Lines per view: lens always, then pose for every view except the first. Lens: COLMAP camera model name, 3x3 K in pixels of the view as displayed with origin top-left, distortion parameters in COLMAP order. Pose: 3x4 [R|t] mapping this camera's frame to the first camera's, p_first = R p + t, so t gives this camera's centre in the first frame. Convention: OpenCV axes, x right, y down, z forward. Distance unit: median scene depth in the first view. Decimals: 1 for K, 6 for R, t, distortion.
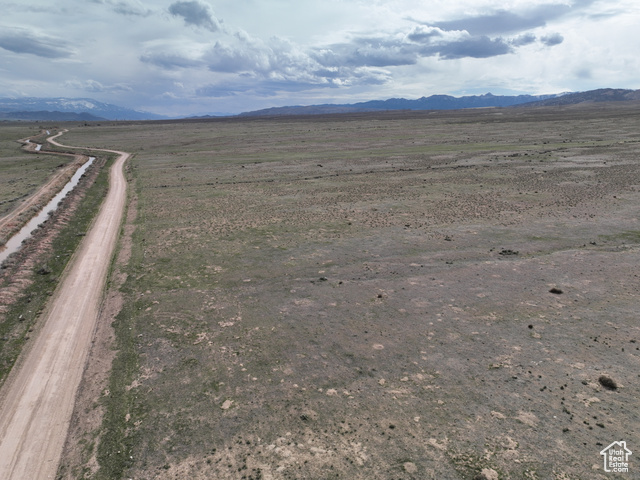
lens RADIAL K [[448.9, 0, 320.0], [0, 448.9, 240.0], [0, 0, 1]] dist [-0.004044, 0.022313]
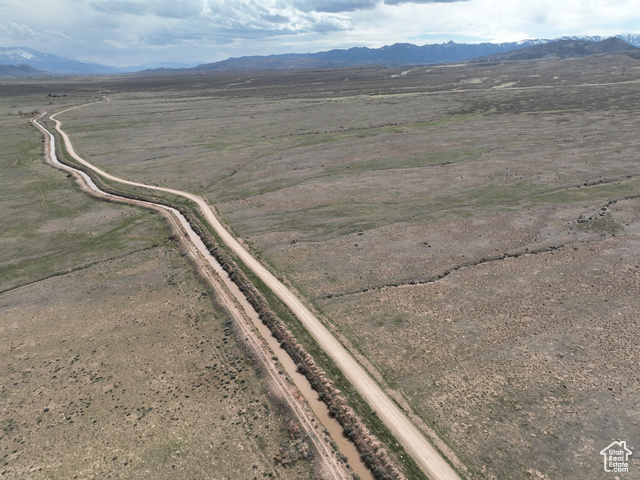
lens RADIAL K [[448.9, 0, 320.0], [0, 448.9, 240.0], [0, 0, 1]] dist [-0.004044, 0.022313]
pose [[0.996240, -0.039729, 0.076988, -1.090203], [0.031584, 0.994048, 0.104263, -0.925919], [-0.080672, -0.101439, 0.991566, -0.327629]]
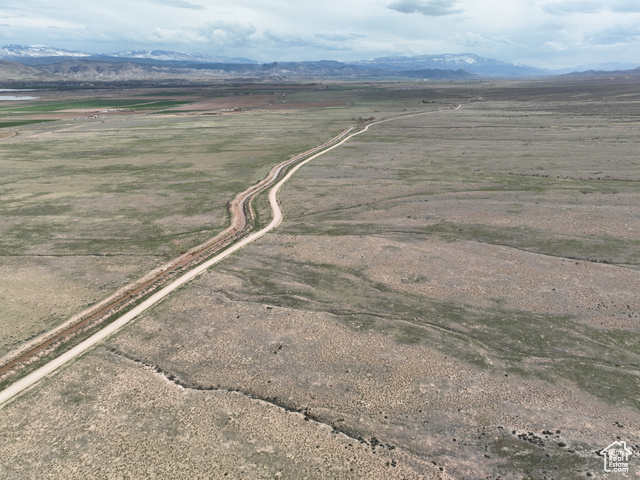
lens RADIAL K [[448.9, 0, 320.0], [0, 448.9, 240.0], [0, 0, 1]] dist [-0.004044, 0.022313]
pose [[0.723242, 0.230835, -0.650874, 1.849019], [-0.168674, 0.972984, 0.157644, -1.650683], [0.669680, -0.004229, 0.742638, 1.141810]]
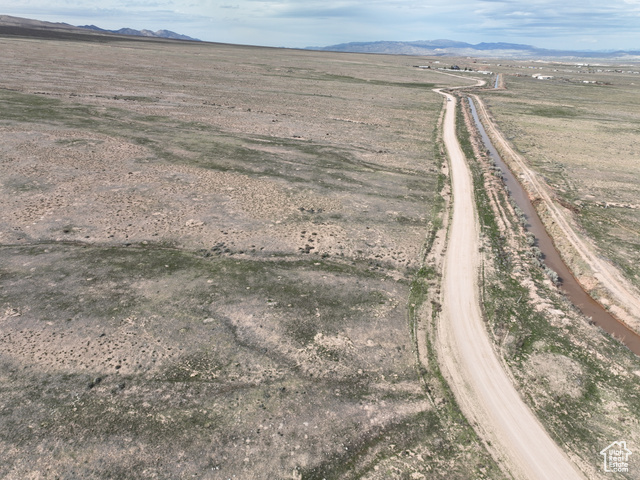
lens RADIAL K [[448.9, 0, 320.0], [0, 448.9, 240.0], [0, 0, 1]] dist [-0.004044, 0.022313]
pose [[-0.807590, -0.256615, 0.530986, -2.235912], [0.123044, 0.807235, 0.577262, -1.653482], [-0.576765, 0.531526, -0.620340, 5.356782]]
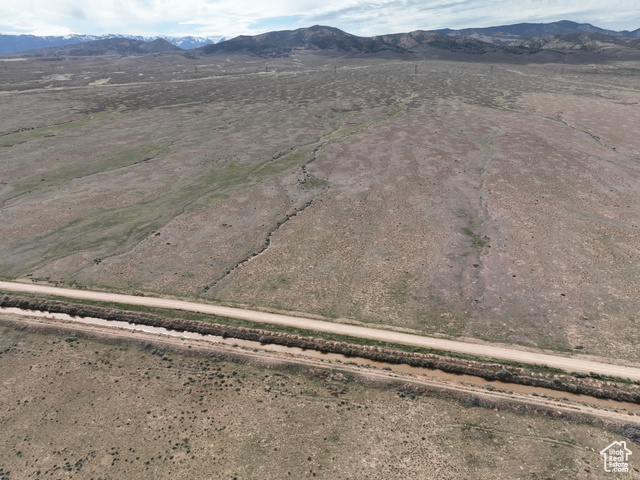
lens RADIAL K [[448.9, 0, 320.0], [0, 448.9, 240.0], [0, 0, 1]] dist [-0.004044, 0.022313]
pose [[0.579349, -0.296551, 0.759218, -2.501246], [0.207312, 0.954445, 0.214609, -1.043938], [-0.788274, 0.033061, 0.614436, 0.048232]]
